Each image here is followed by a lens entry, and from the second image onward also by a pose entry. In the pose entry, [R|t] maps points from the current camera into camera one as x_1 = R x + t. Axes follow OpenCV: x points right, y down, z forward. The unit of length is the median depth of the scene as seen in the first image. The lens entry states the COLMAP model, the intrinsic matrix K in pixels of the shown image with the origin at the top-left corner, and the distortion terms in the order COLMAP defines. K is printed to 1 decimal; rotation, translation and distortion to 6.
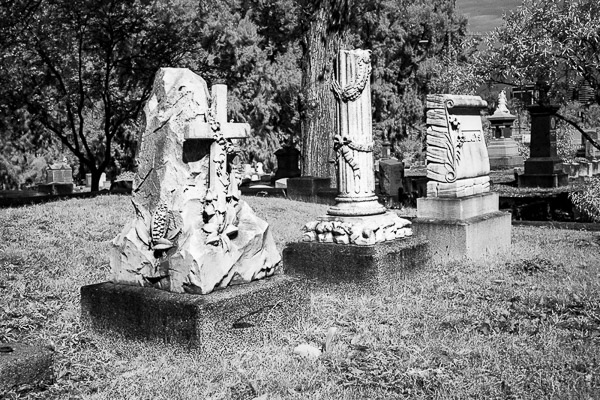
lens RADIAL K [[814.2, 0, 300.0], [0, 814.2, 200.0], [0, 0, 1]] dist [0.004244, 0.002751]
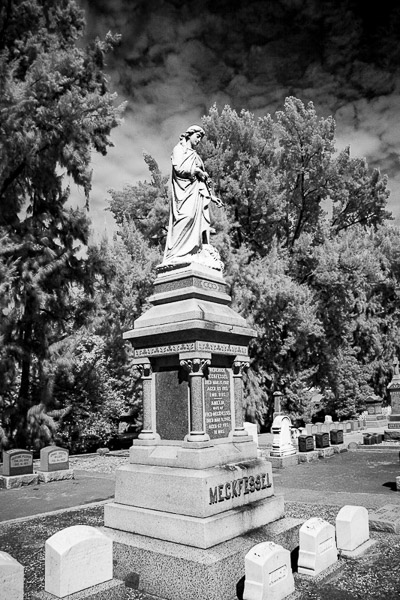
lens RADIAL K [[481.4, 0, 200.0], [0, 481.4, 300.0], [0, 0, 1]] dist [-0.001091, -0.000411]
pose [[0.997641, 0.008971, -0.068063, -0.047742], [-0.025565, 0.968668, -0.247041, -0.040224], [0.063714, 0.248198, 0.966612, 0.612534]]
